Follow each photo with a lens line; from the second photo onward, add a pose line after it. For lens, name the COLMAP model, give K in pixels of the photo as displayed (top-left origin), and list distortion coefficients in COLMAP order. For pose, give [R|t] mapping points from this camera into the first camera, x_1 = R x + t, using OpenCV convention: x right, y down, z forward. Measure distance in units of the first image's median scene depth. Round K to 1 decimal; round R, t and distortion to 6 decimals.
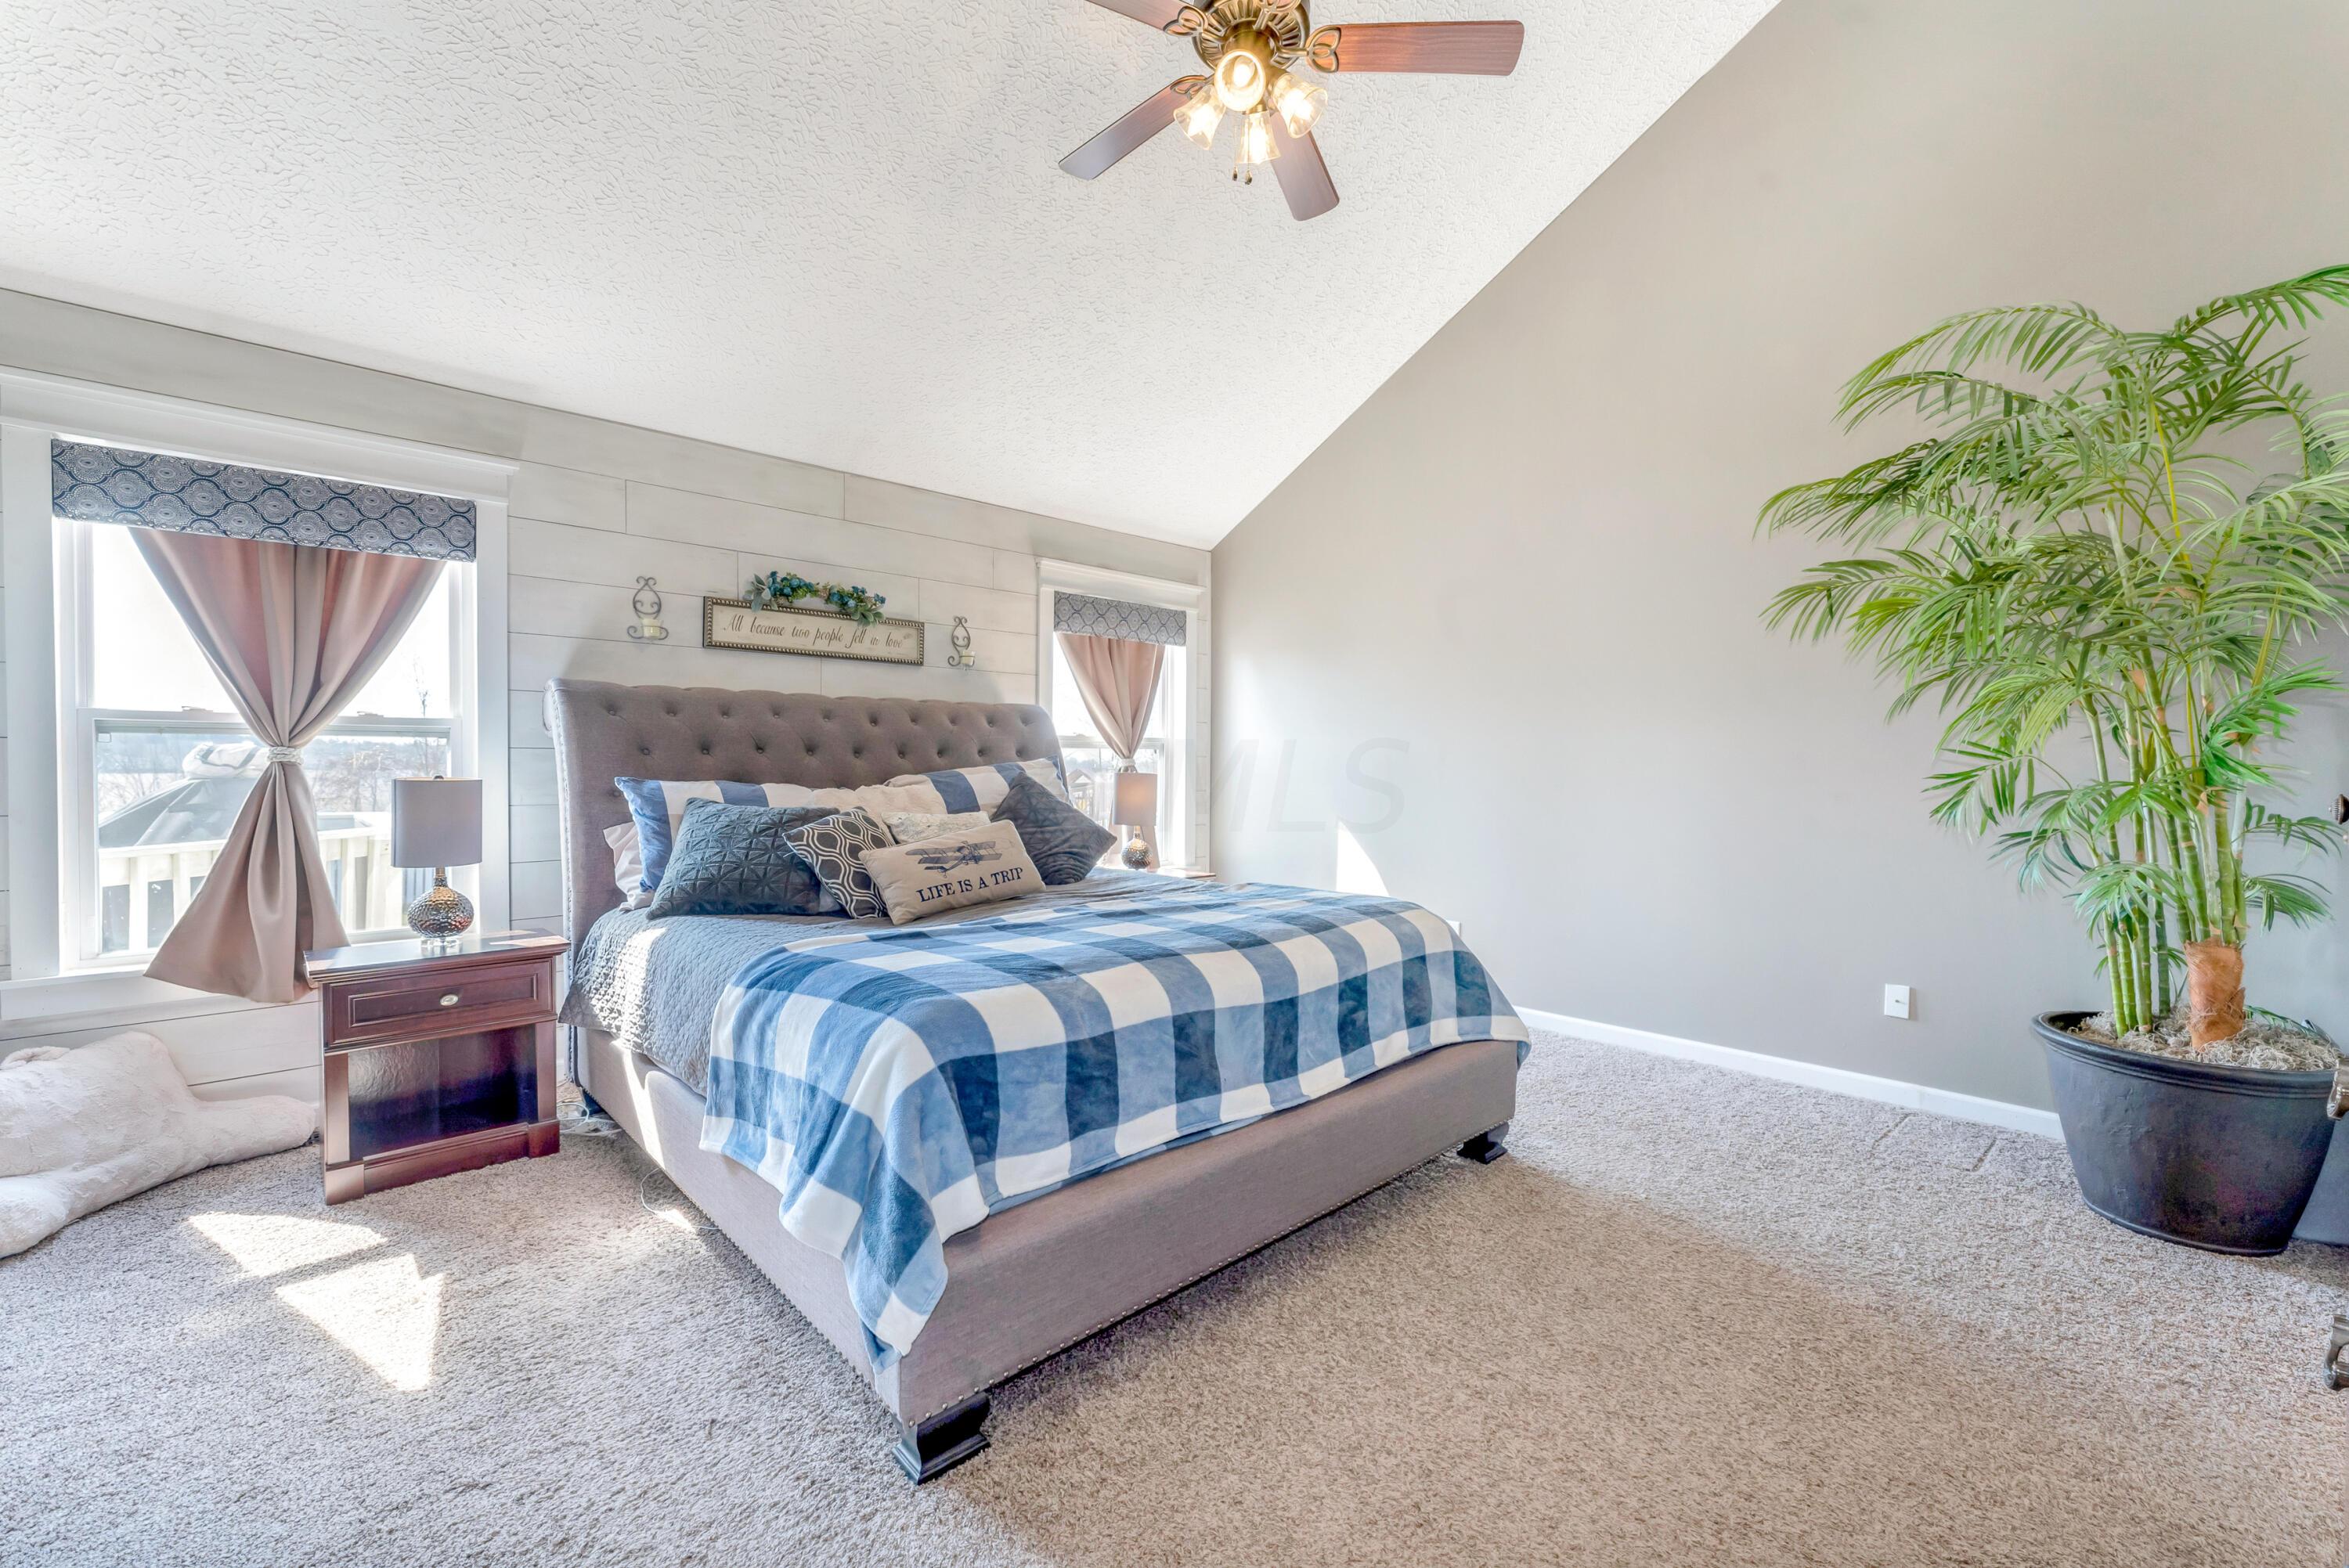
lens RADIAL K [[961.7, 0, 1177.6], [0, 961.7, 785.5], [0, 0, 1]] dist [0.000765, -0.000146]
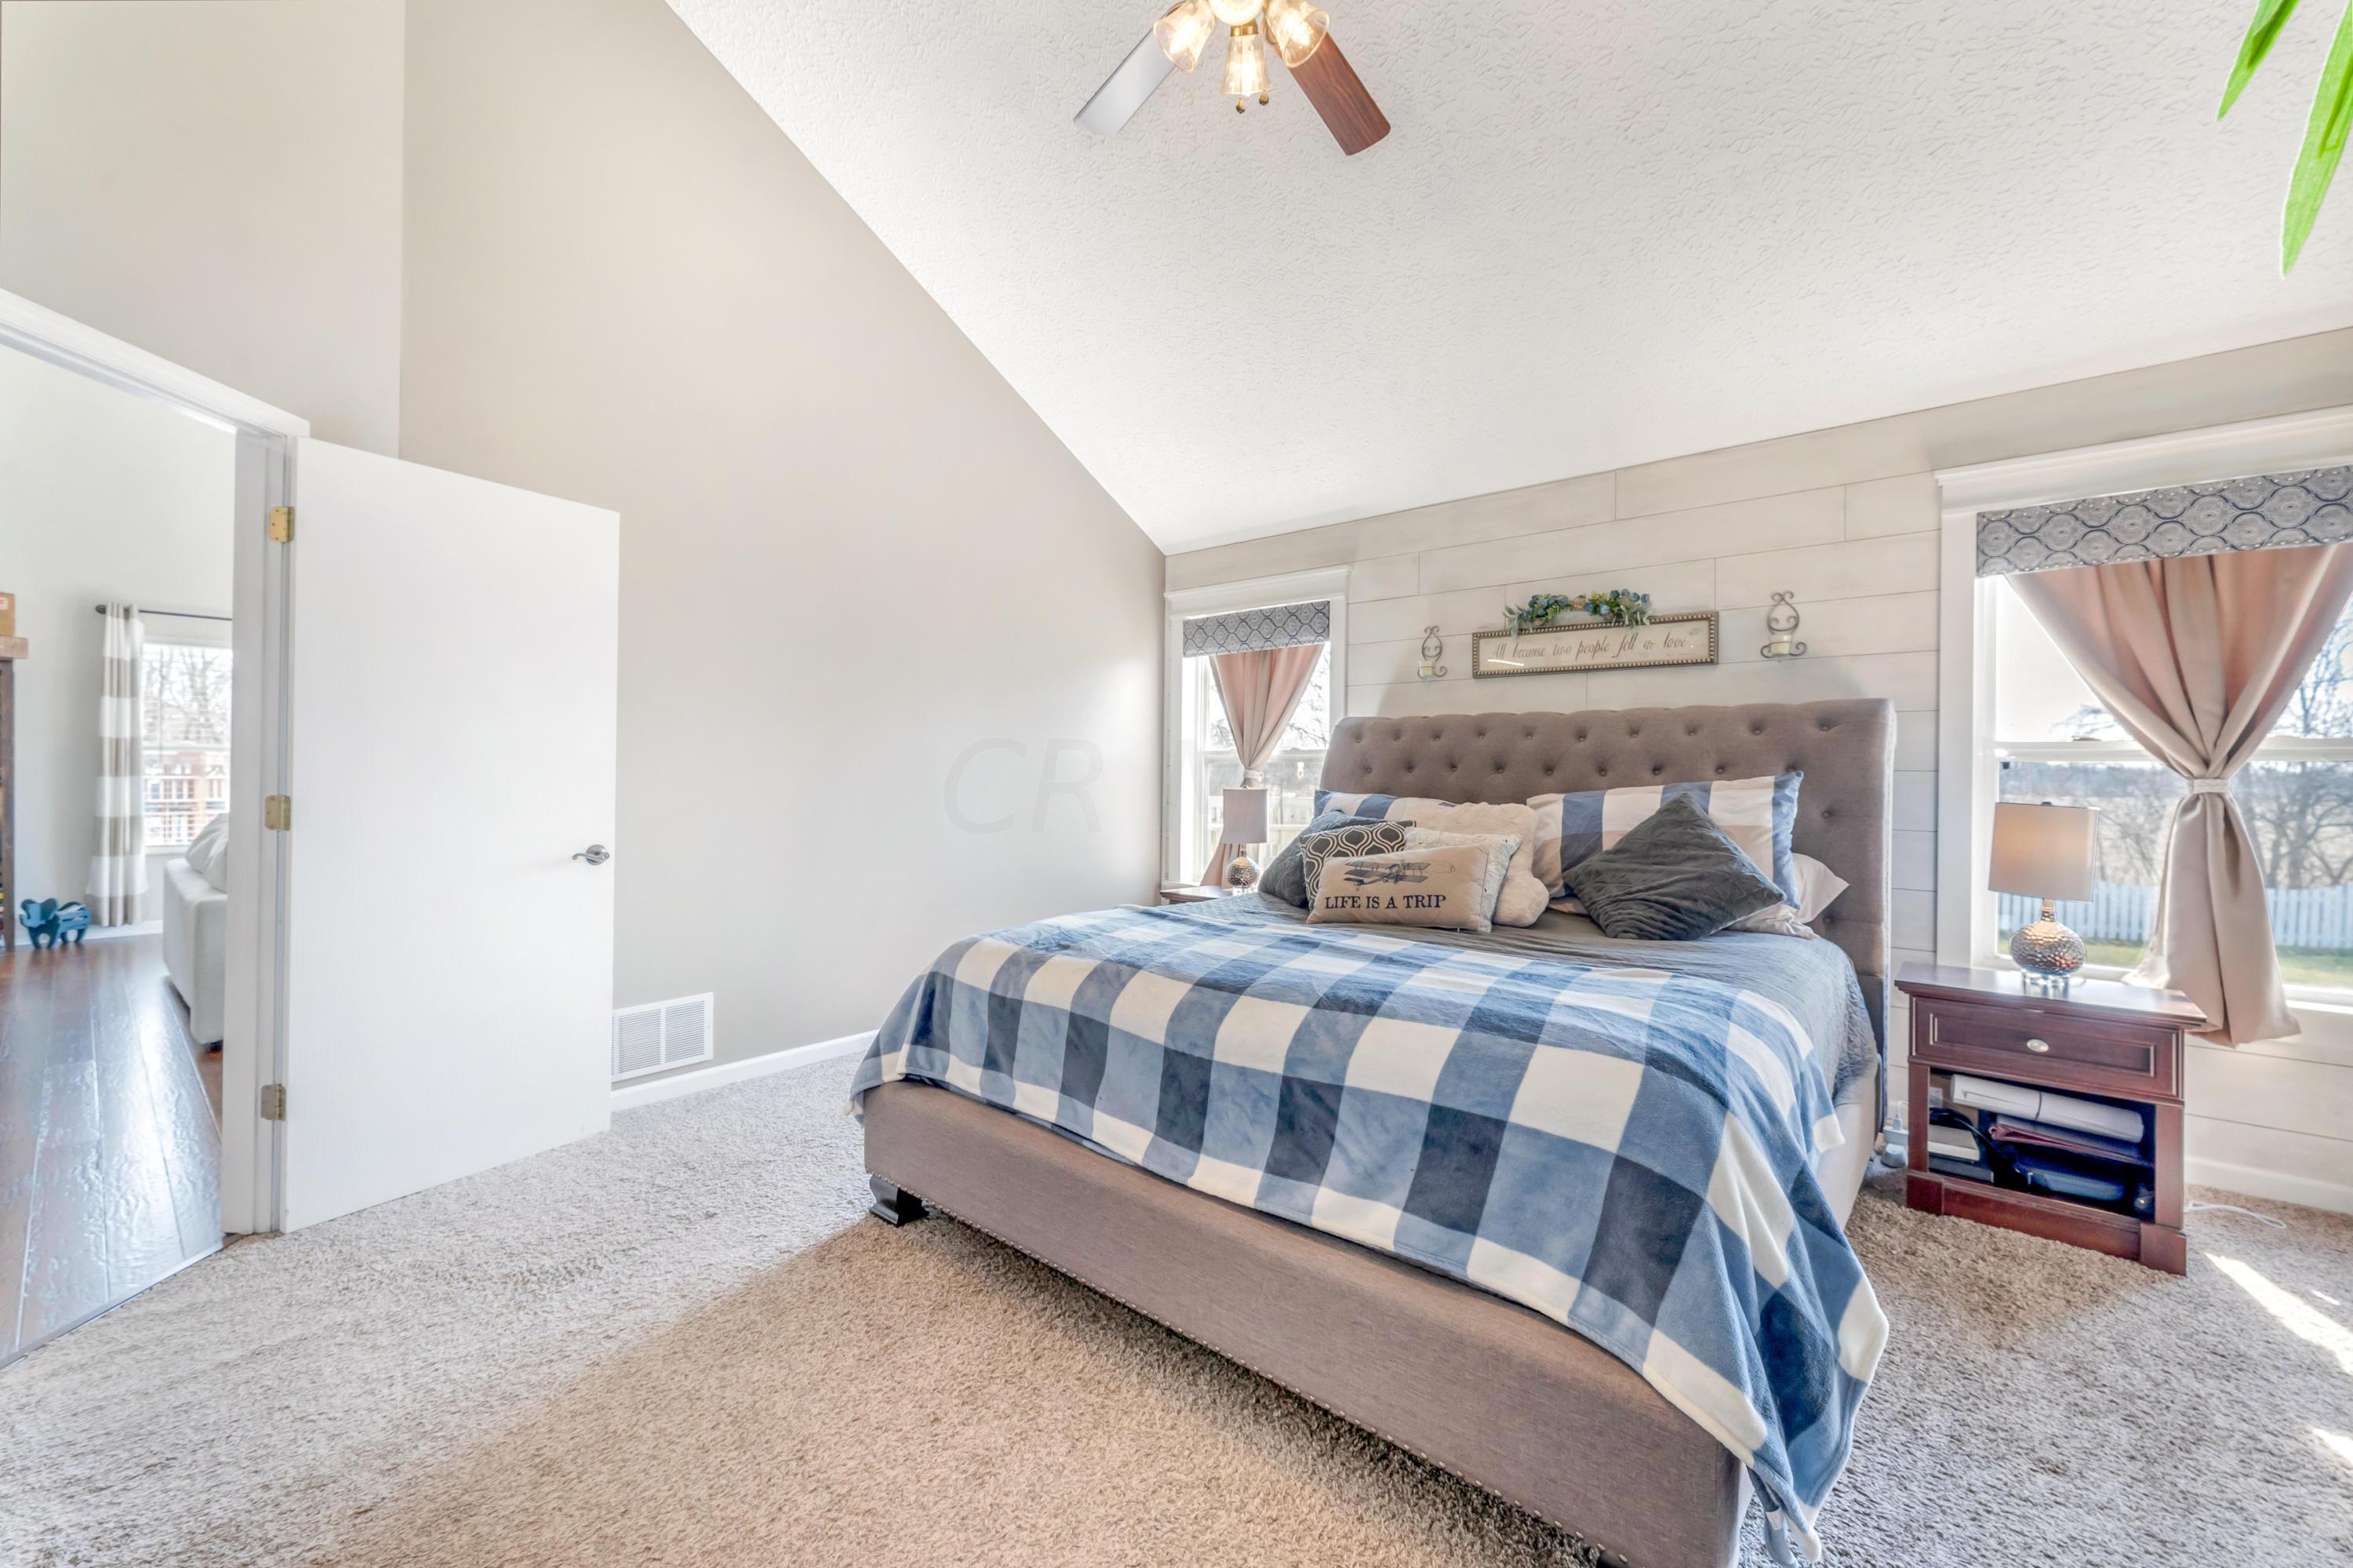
lens RADIAL K [[963.5, 0, 1182.7], [0, 963.5, 762.4], [0, 0, 1]] dist [0.000765, -0.000146]
pose [[0.090697, -0.017251, -0.995729, 0.579783], [-0.033624, 0.999227, -0.020374, -0.010187], [0.995311, 0.035328, 0.090046, 0.546377]]
